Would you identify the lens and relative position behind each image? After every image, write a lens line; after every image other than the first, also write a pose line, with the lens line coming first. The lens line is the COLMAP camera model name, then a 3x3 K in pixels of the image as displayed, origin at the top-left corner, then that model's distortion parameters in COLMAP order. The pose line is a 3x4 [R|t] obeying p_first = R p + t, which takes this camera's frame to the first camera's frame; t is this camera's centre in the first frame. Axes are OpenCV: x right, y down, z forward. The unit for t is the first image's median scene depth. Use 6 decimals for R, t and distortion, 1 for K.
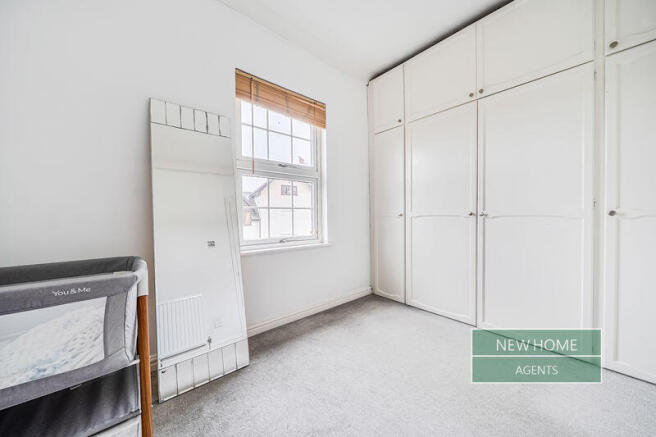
lens RADIAL K [[225.2, 0, 330.3], [0, 225.2, 217.4], [0, 0, 1]] dist [-0.002272, -0.000169]
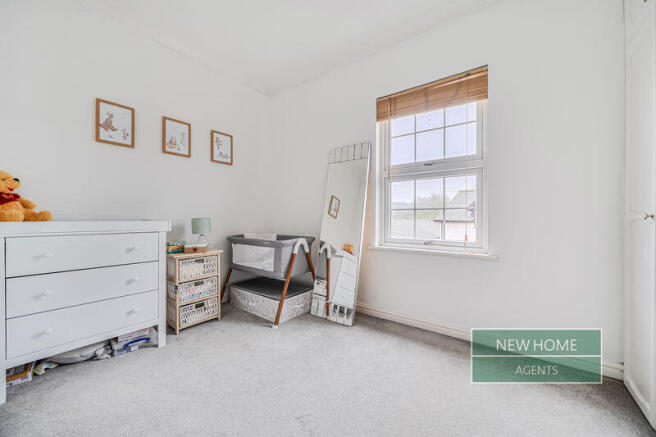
lens RADIAL K [[244.0, 0, 328.7], [0, 244.0, 216.1], [0, 0, 1]] dist [-0.000064, 0.000045]
pose [[0.237828, 0.001763, -0.971306, 0.690427], [-0.008735, 0.999962, -0.000323, -0.007025], [0.971268, 0.008561, 0.237835, 0.343447]]
